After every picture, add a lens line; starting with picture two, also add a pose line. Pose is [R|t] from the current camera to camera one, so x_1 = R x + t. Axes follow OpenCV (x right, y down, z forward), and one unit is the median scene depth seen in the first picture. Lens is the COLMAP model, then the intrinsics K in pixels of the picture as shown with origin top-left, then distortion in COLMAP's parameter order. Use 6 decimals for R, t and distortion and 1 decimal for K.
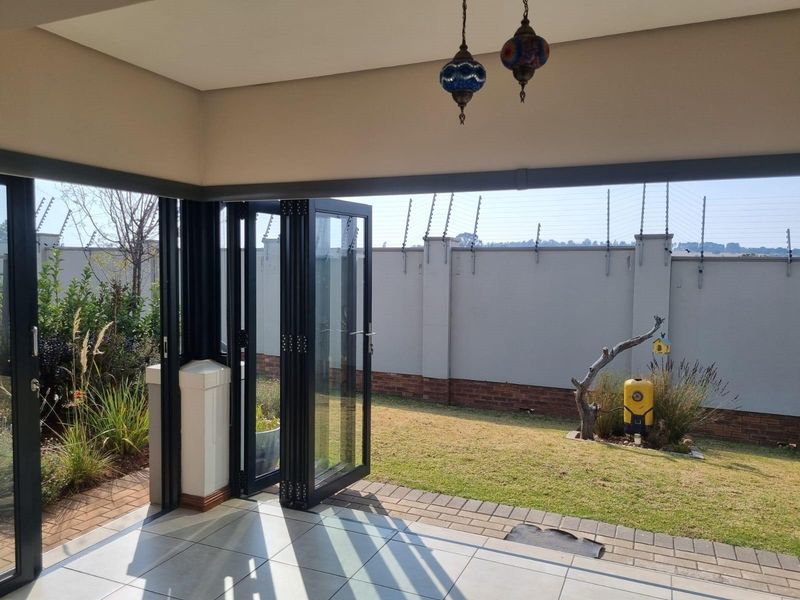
lens RADIAL K [[607.3, 0, 391.0], [0, 607.3, 297.0], [0, 0, 1]] dist [0.035154, -0.006045]
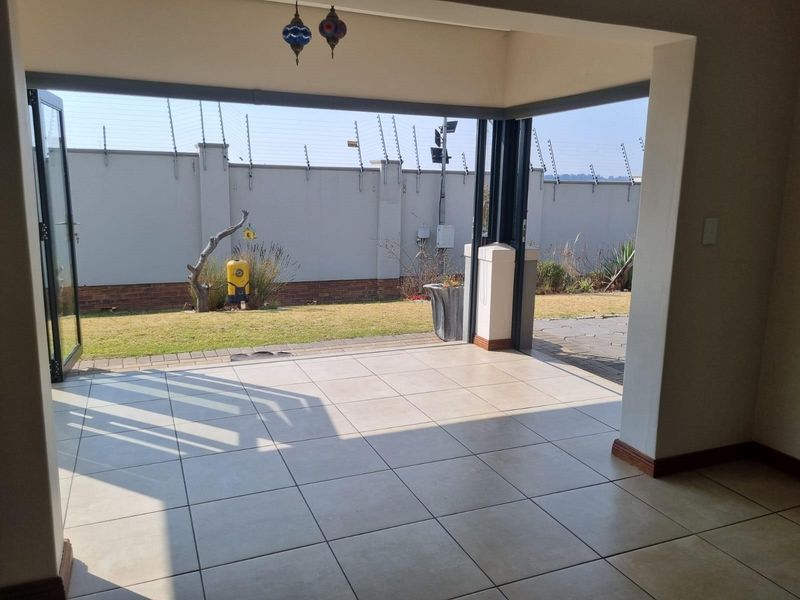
lens RADIAL K [[607.3, 0, 391.0], [0, 607.3, 297.0], [0, 0, 1]] dist [0.035154, -0.006045]
pose [[0.685363, -0.130381, 0.716435, -0.439761], [0.027233, 0.987742, 0.153703, 0.036674], [-0.727692, -0.085831, 0.680512, -0.152321]]
